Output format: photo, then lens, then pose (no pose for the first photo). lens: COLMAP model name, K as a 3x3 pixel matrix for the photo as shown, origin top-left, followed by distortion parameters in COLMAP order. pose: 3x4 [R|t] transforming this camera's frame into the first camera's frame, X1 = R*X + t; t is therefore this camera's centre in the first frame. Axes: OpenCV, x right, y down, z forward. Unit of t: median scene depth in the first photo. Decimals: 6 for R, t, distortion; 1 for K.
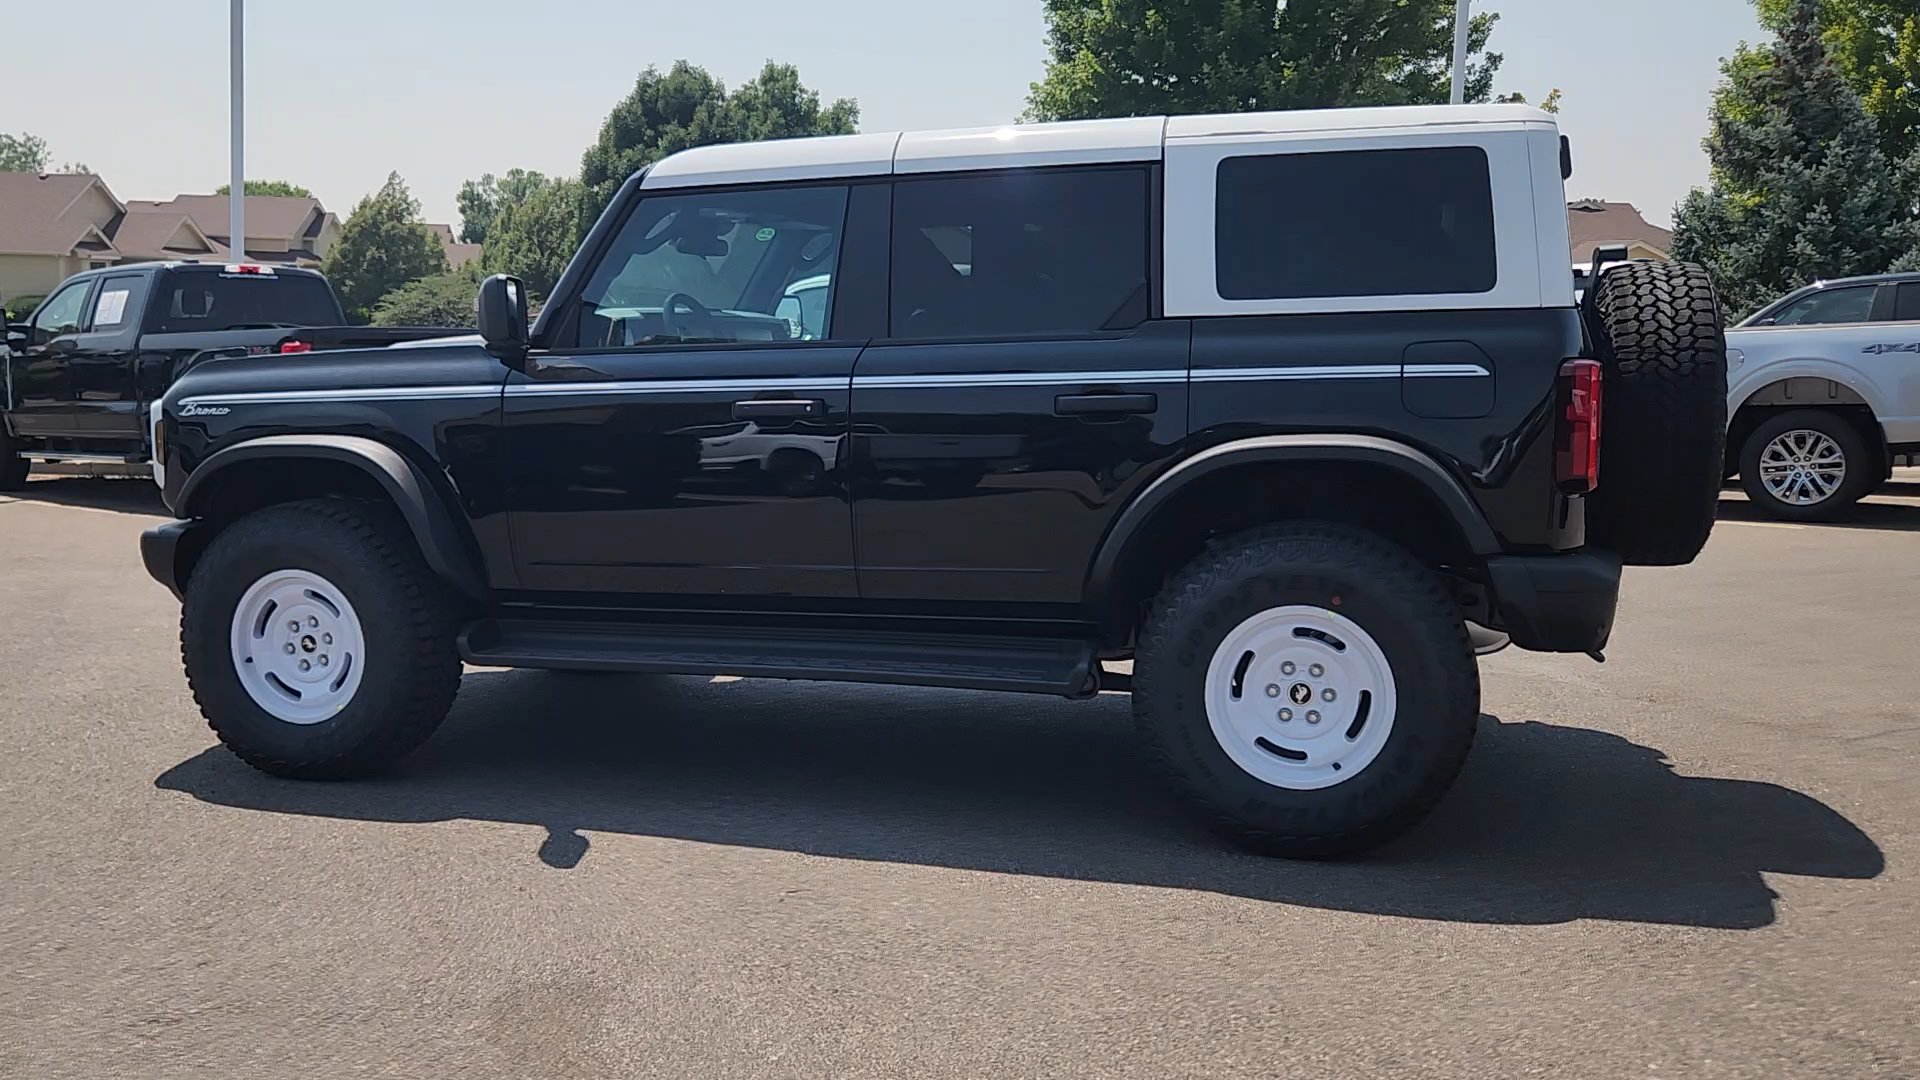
lens RADIAL K [[1623.7, 0, 957.3], [0, 1623.7, 539.6], [0, 0, 1]] dist [0.013799, 0.018903]
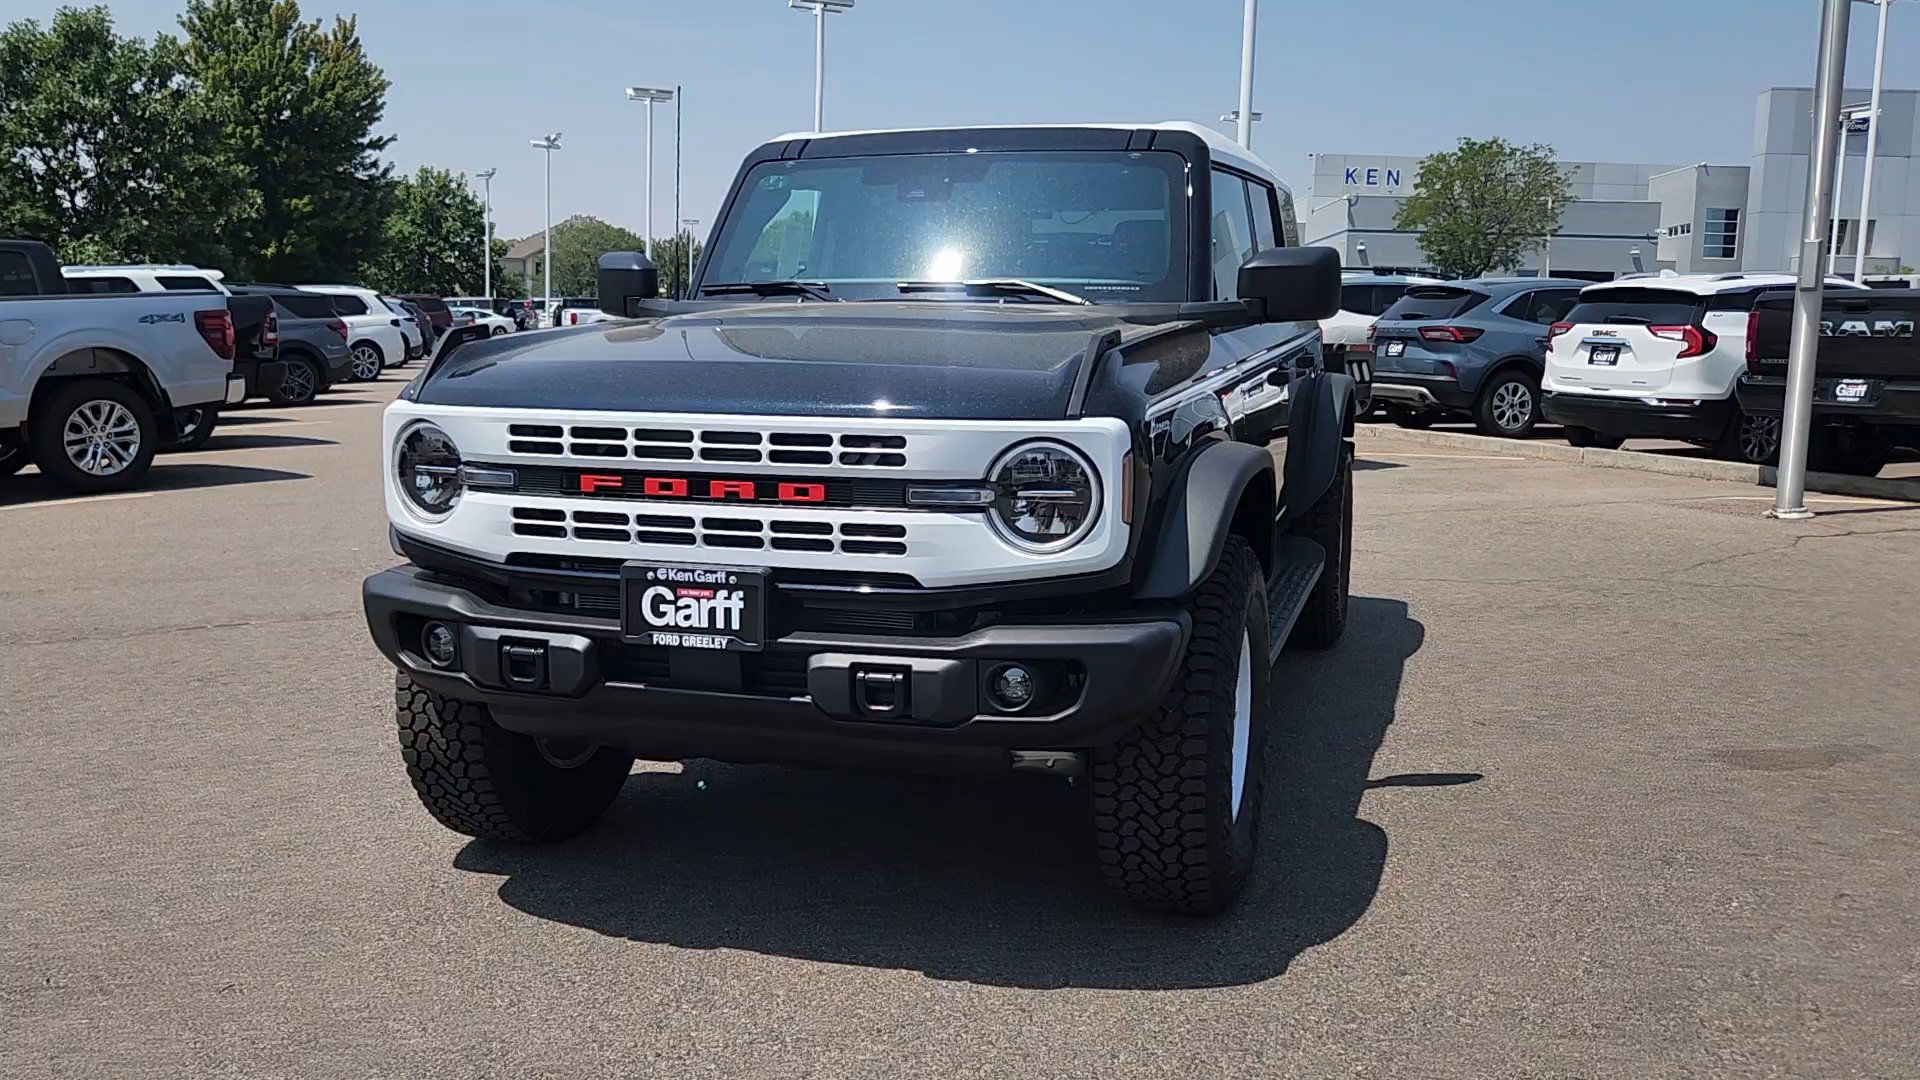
lens RADIAL K [[1626.1, 0, 960.0], [0, 1626.1, 540.0], [0, 0, 1]] dist [0.024089, -0.007546]
pose [[0.029948, -0.139705, 0.989740, -1.146340], [0.120333, 0.983487, 0.135182, -0.133142], [-0.992282, 0.115050, 0.046264, 1.061215]]
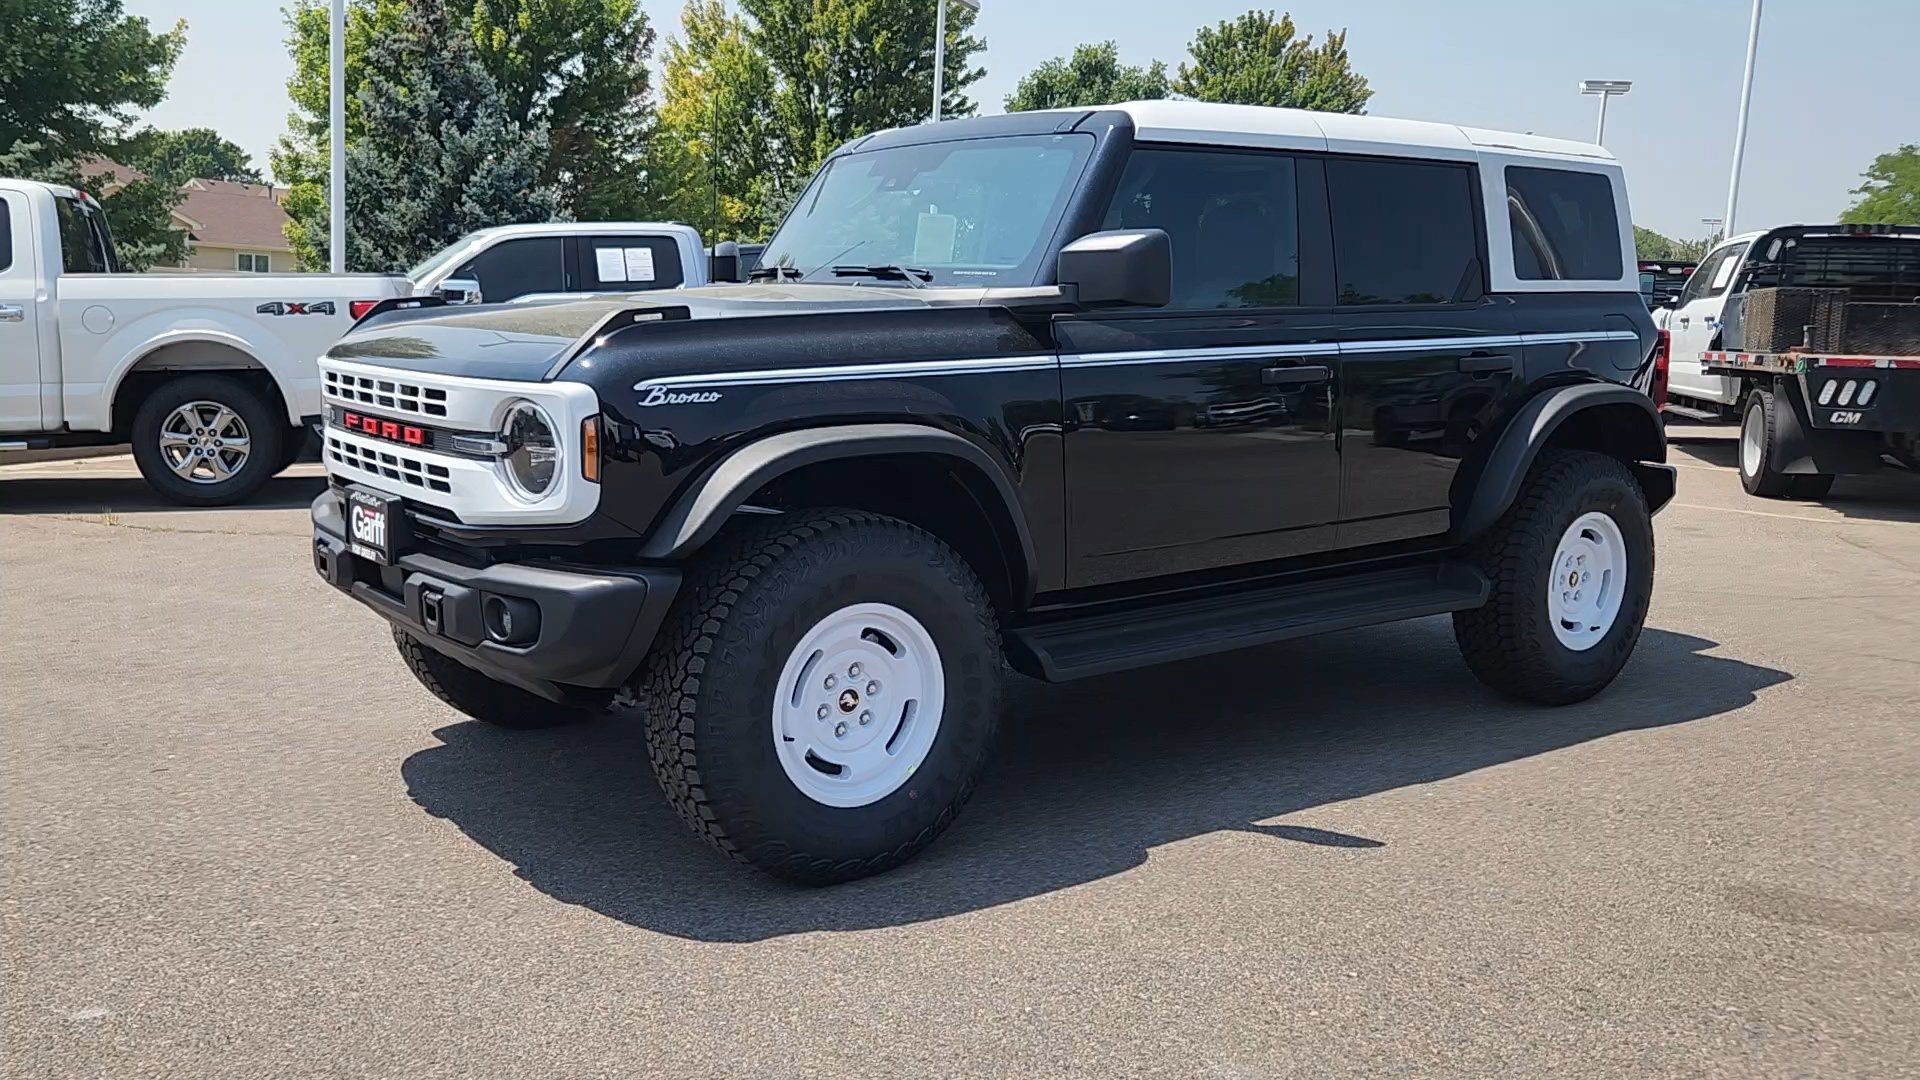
lens RADIAL K [[1623.7, 0, 957.3], [0, 1623.7, 539.6], [0, 0, 1]] dist [0.013799, 0.018903]
pose [[0.594397, -0.103751, 0.797451, -0.979100], [0.077360, 0.994421, 0.071715, -0.061714], [-0.800442, 0.019064, 0.599107, 0.513891]]
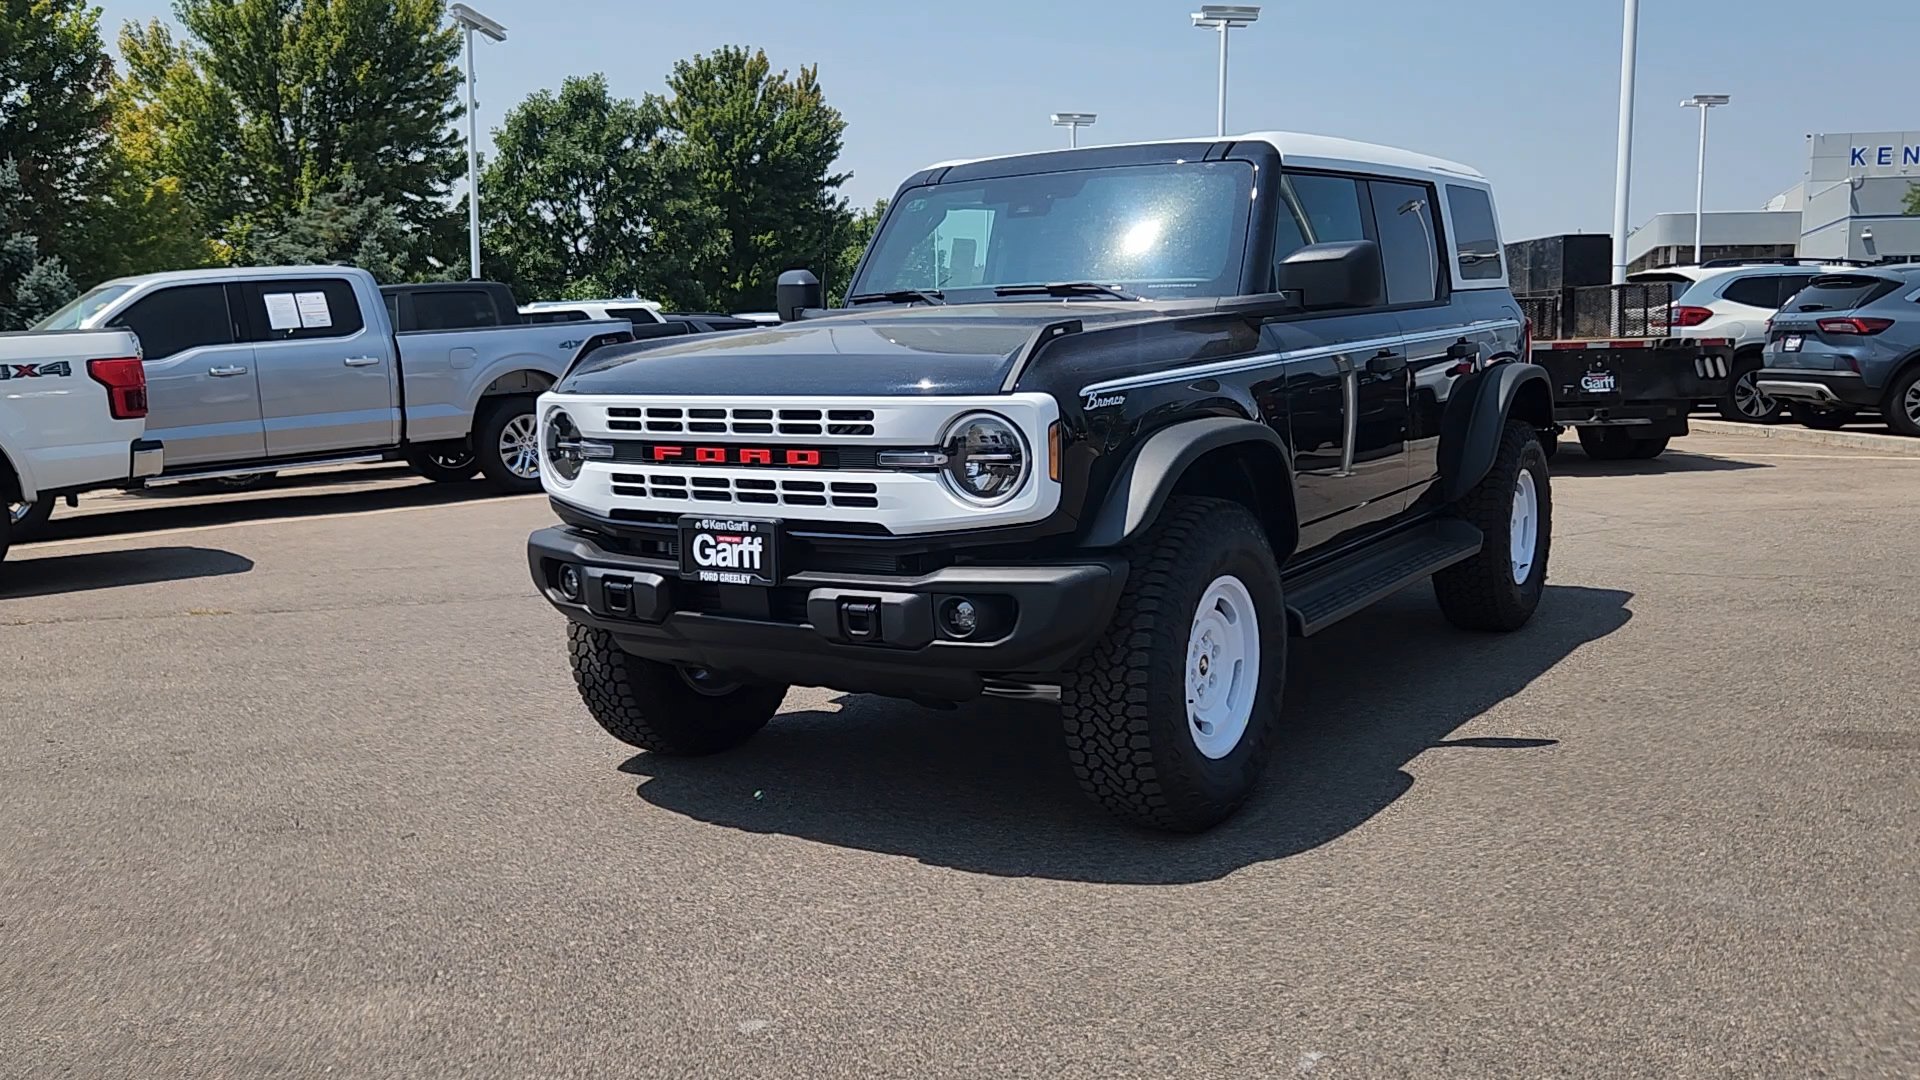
lens RADIAL K [[1623.7, 0, 957.3], [0, 1623.7, 539.6], [0, 0, 1]] dist [0.013799, 0.018903]
pose [[0.300659, -0.128927, 0.944977, -1.238831], [0.142436, 0.985779, 0.089176, -0.094558], [-0.943036, 0.107787, 0.314747, 0.843486]]
